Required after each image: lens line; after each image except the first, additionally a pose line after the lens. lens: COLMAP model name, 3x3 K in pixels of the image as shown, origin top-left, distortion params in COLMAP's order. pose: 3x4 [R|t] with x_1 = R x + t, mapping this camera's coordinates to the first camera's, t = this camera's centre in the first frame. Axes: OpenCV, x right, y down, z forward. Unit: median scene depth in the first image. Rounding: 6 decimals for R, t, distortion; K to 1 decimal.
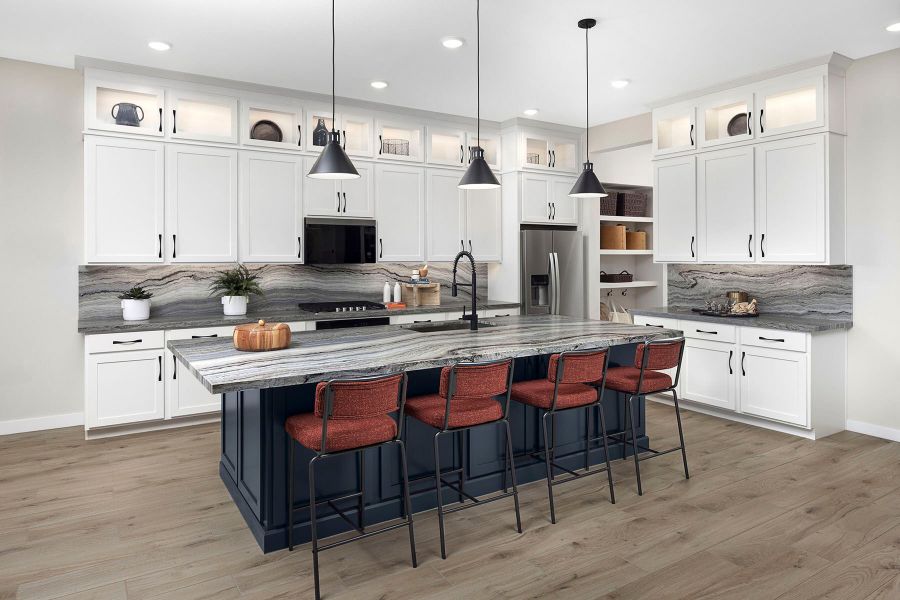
lens RADIAL K [[572.7, 0, 451.4], [0, 572.7, 250.3], [0, 0, 1]] dist [-0.002678, -0.005146]
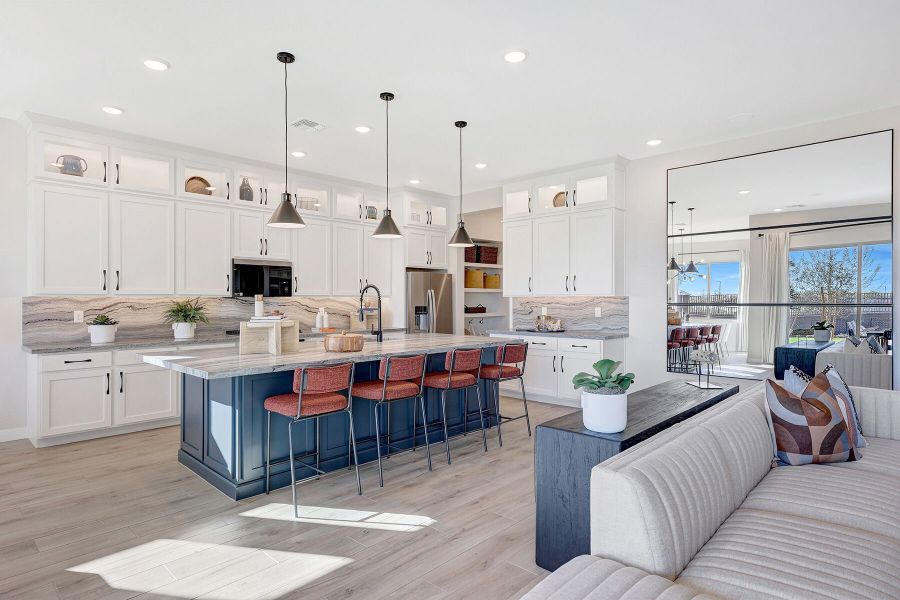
lens RADIAL K [[491.9, 0, 449.8], [0, 491.9, 300.5], [0, 0, 1]] dist [-0.002251, -0.001156]
pose [[0.971759, -0.001279, 0.235971, -0.054323], [-0.001470, 0.999933, 0.011475, 0.019161], [-0.235970, -0.011498, 0.971692, -0.127144]]
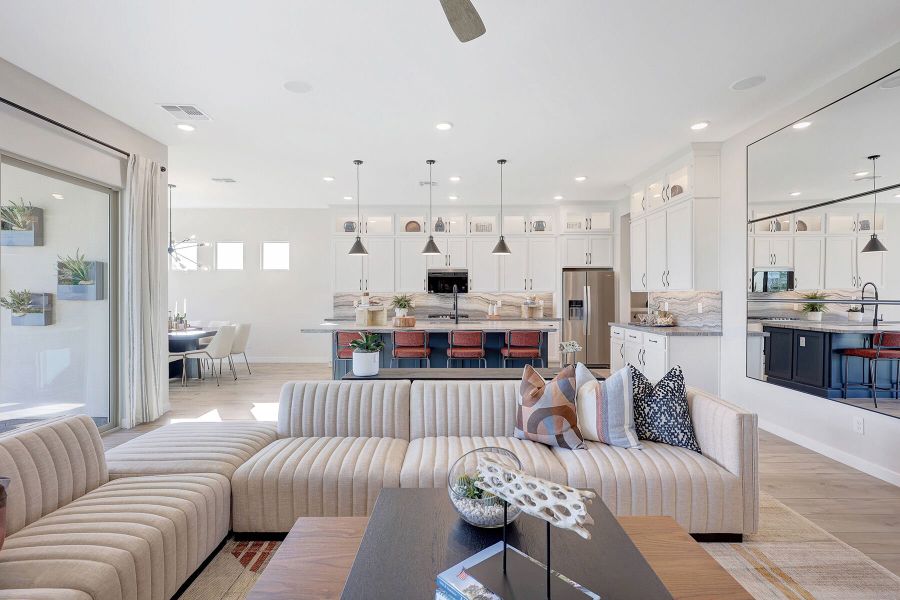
lens RADIAL K [[433.7, 0, 448.1], [0, 433.7, 299.7], [0, 0, 1]] dist [0.003849, -0.002108]
pose [[0.837768, 0.003321, -0.546016, 0.605685], [0.008821, 0.999769, 0.019616, 0.017146], [0.545954, -0.021250, 0.837545, -0.198806]]
